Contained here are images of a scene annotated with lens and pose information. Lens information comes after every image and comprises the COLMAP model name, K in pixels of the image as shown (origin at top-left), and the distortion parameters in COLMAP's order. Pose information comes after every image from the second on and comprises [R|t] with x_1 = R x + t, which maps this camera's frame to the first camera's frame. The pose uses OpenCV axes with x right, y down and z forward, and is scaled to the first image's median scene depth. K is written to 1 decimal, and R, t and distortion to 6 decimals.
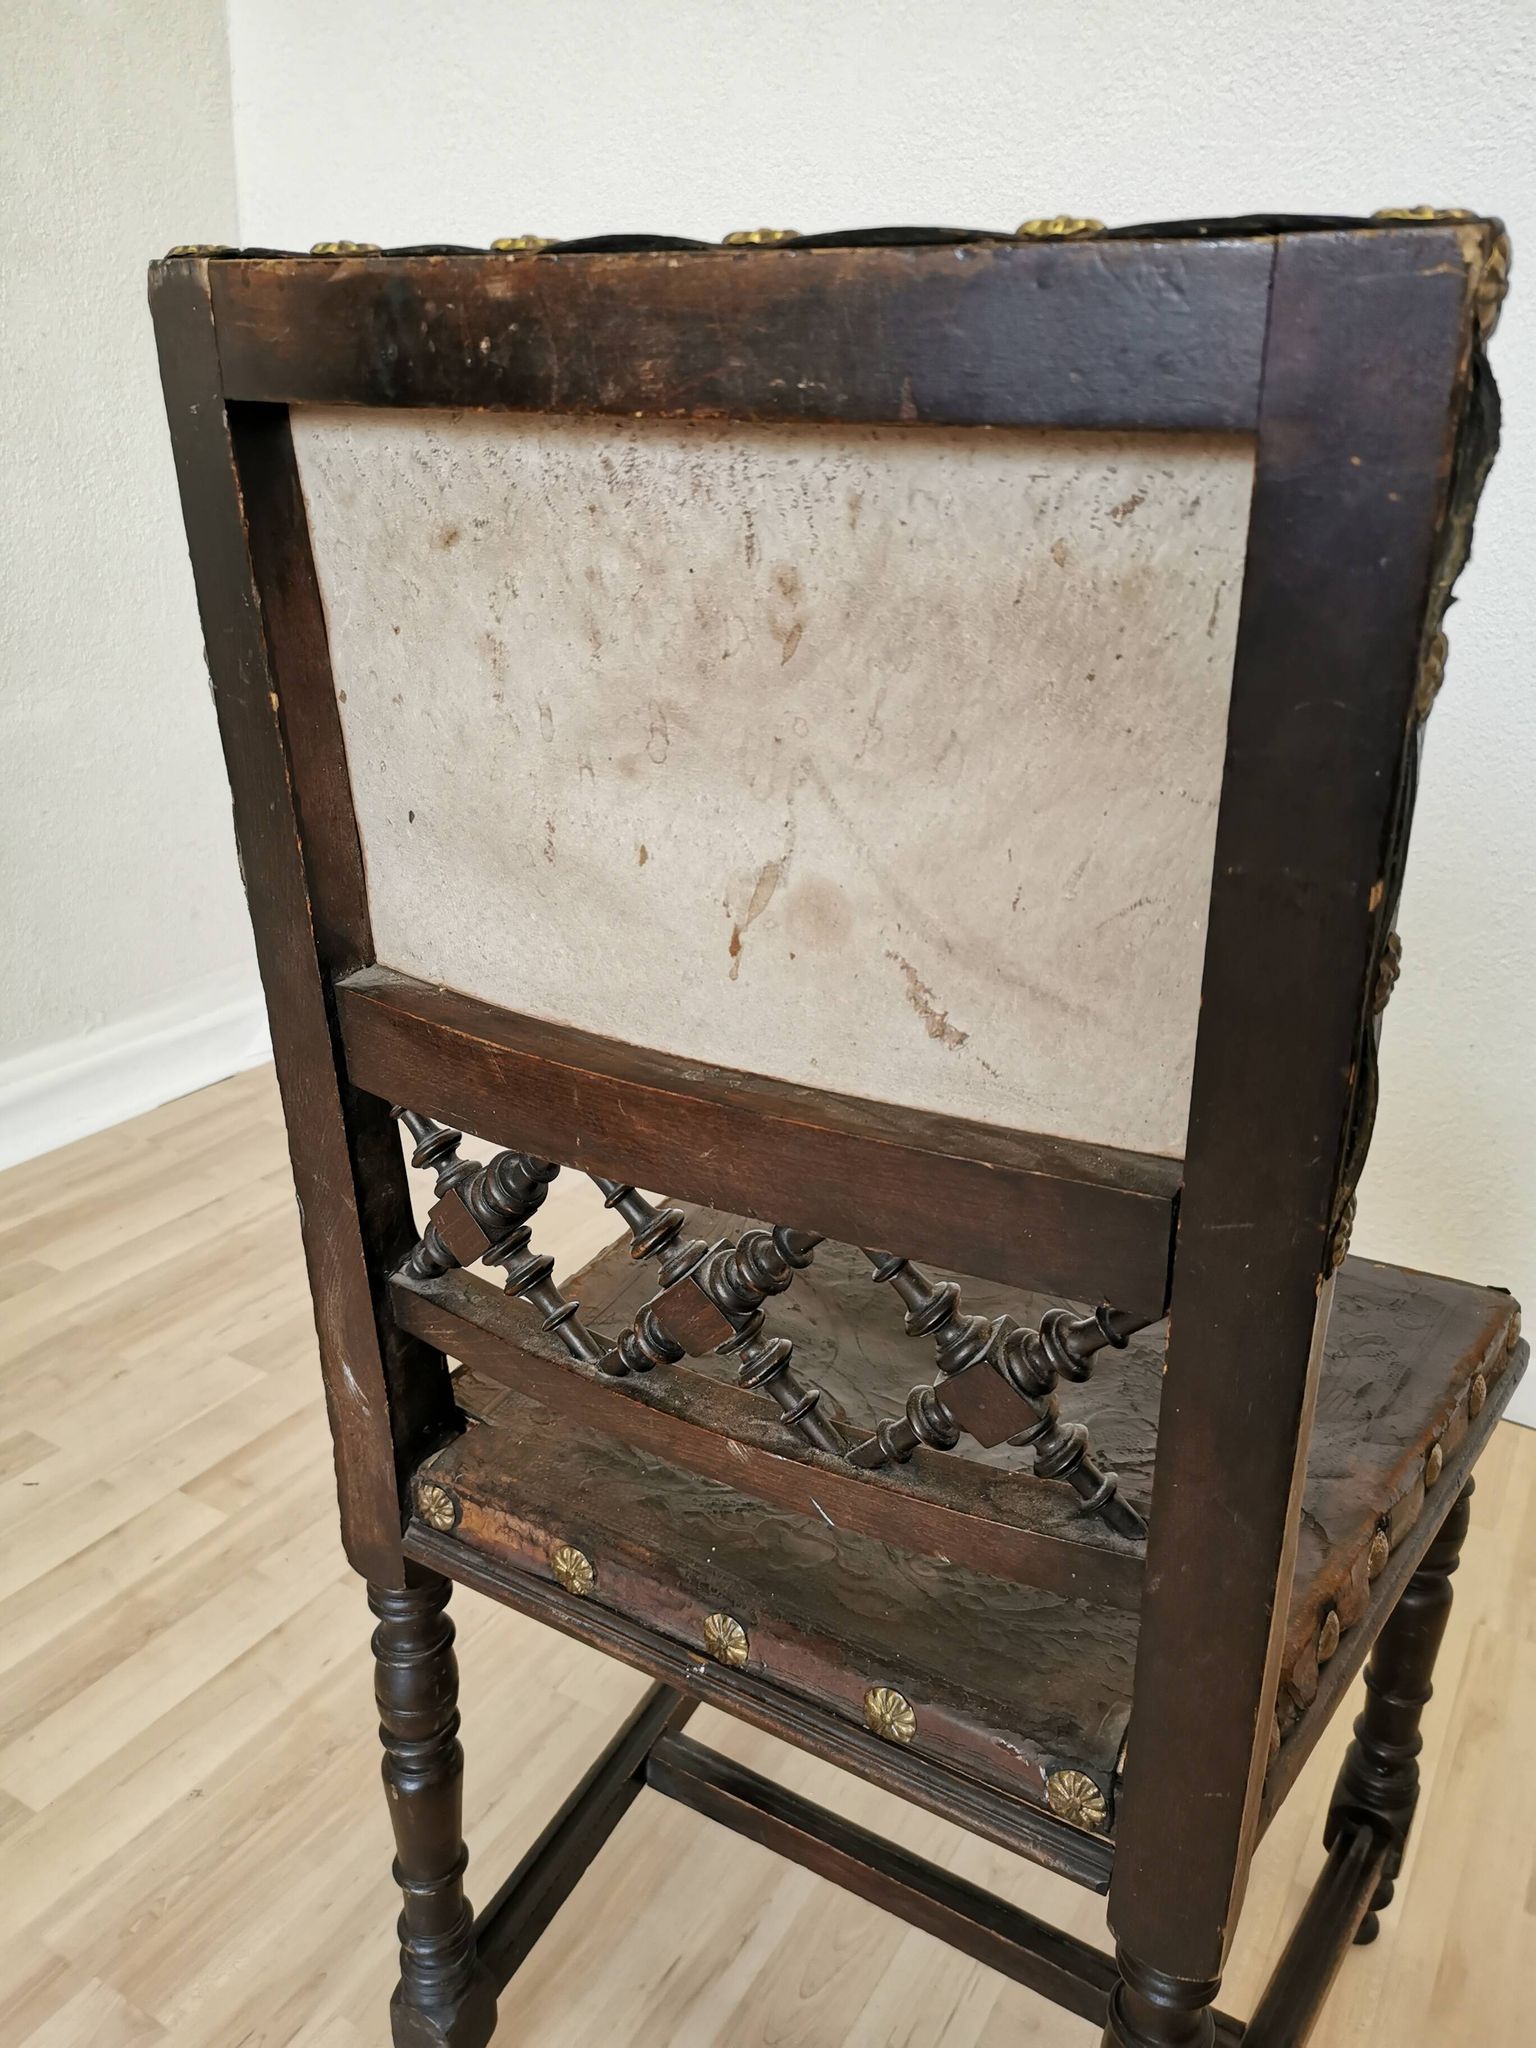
lens RADIAL K [[1568.2, 0, 708.8], [0, 1568.2, 1018.0], [0, 0, 1]] dist [0.040057, -0.011565]
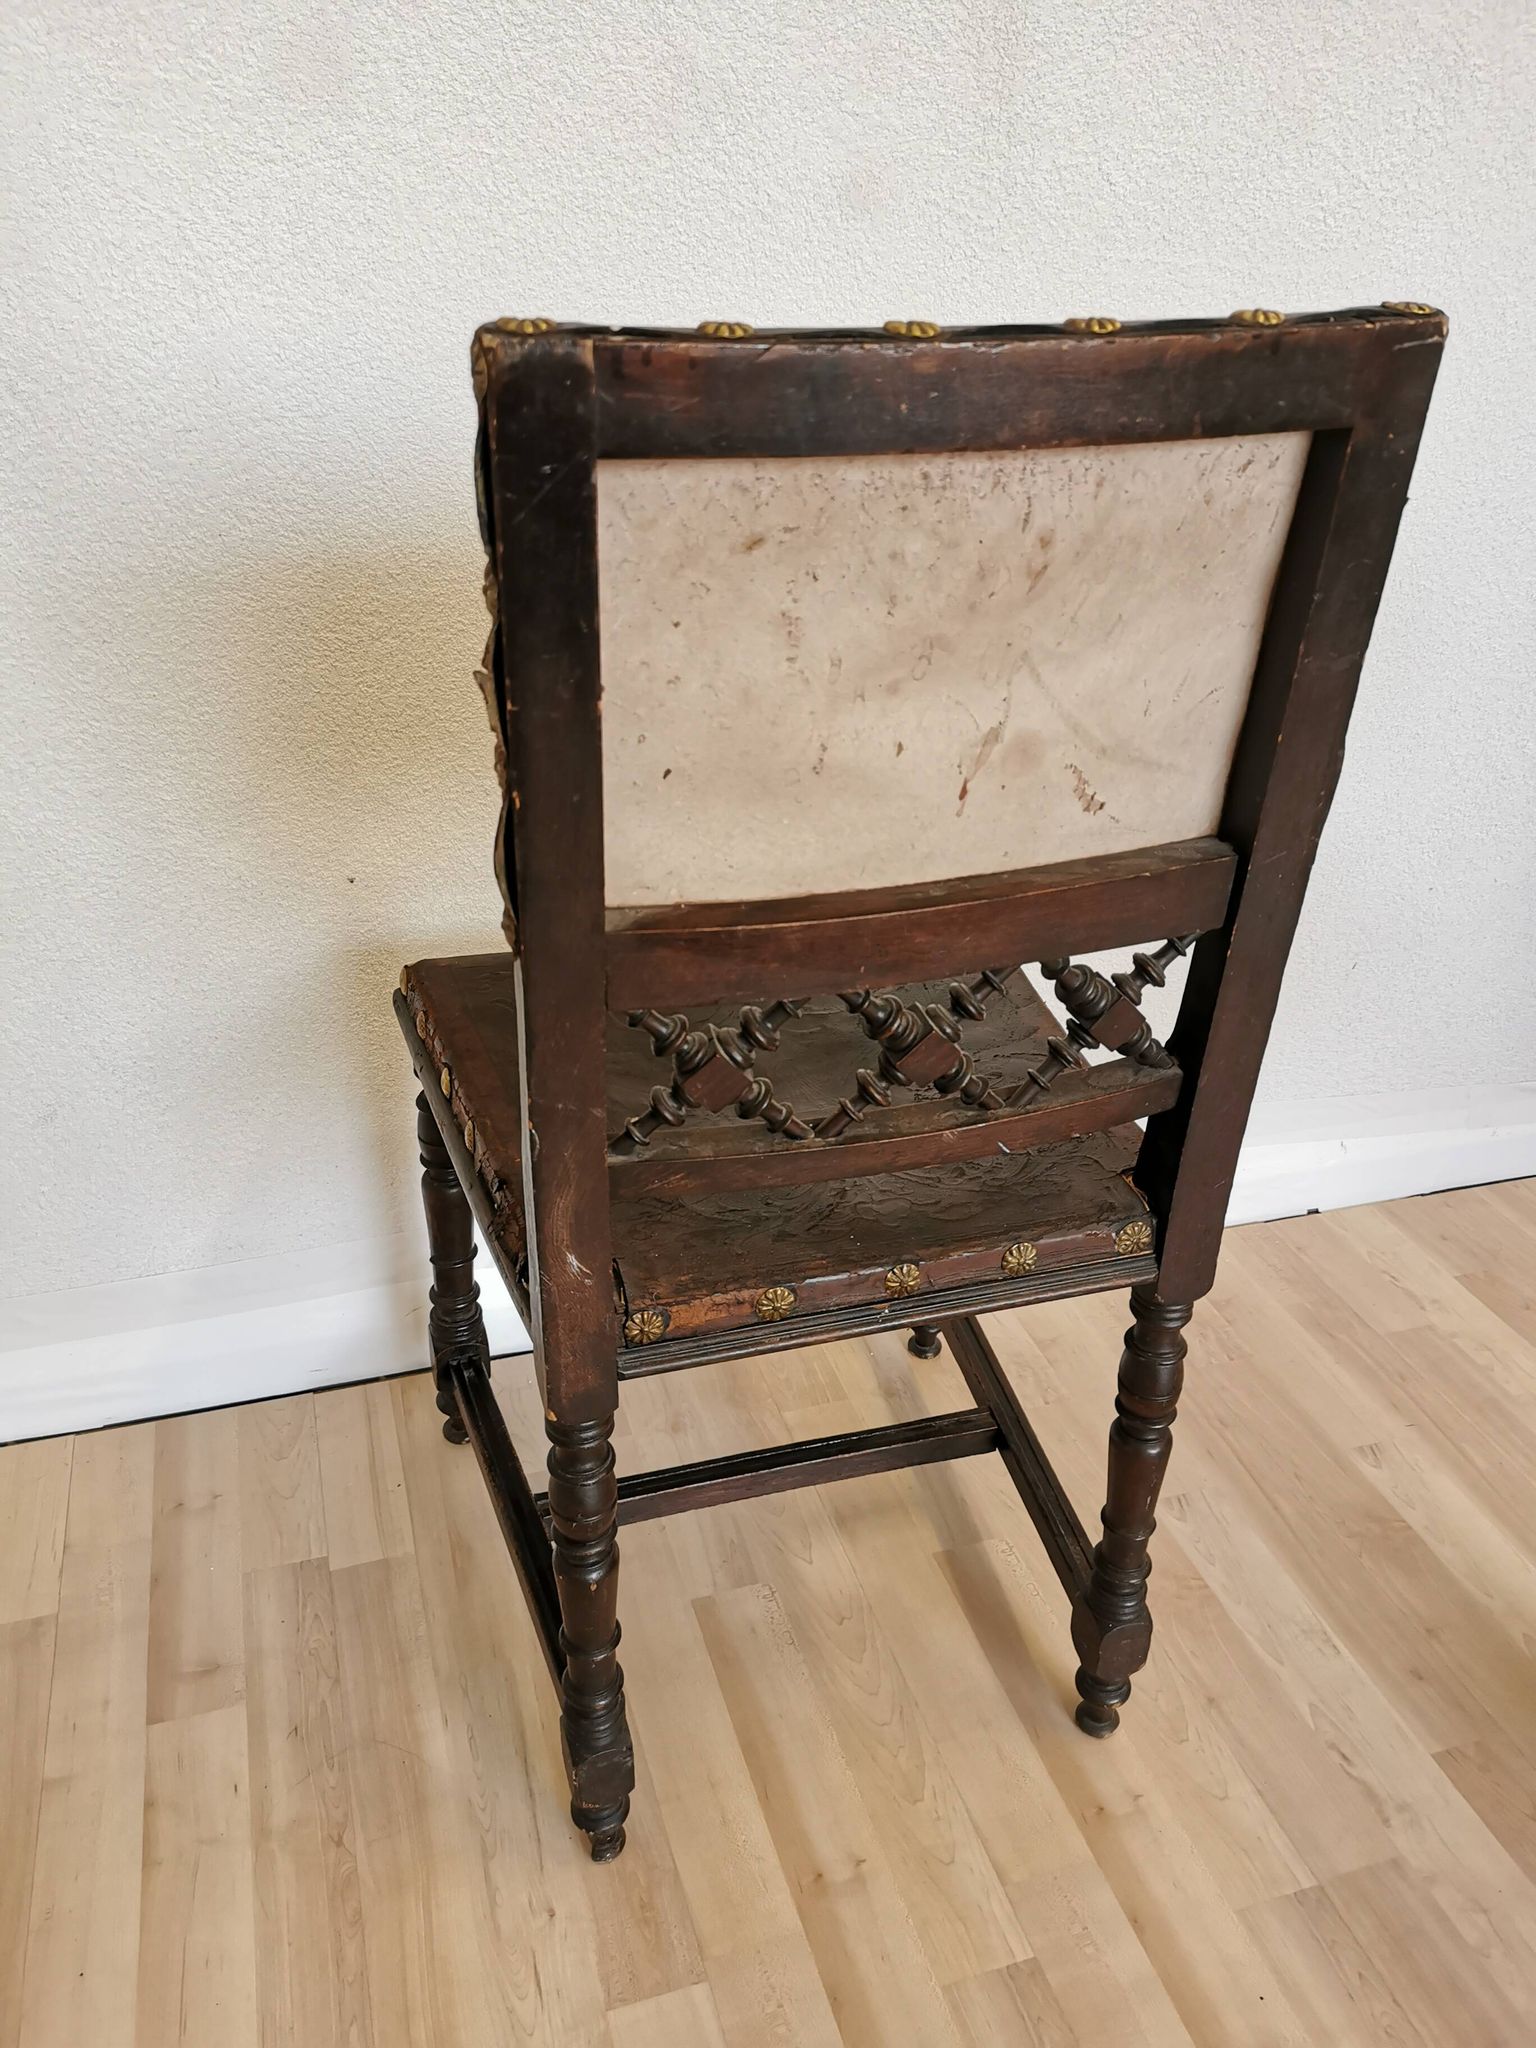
lens RADIAL K [[1591.1, 0, 708.8], [0, 1591.1, 1029.2], [0, 0, 1]] dist [0.037625, -0.007661]
pose [[0.682703, -0.375117, 0.627059, -1.223444], [0.272999, 0.926967, 0.257302, -0.305826], [-0.677782, -0.004474, 0.735250, 0.092289]]
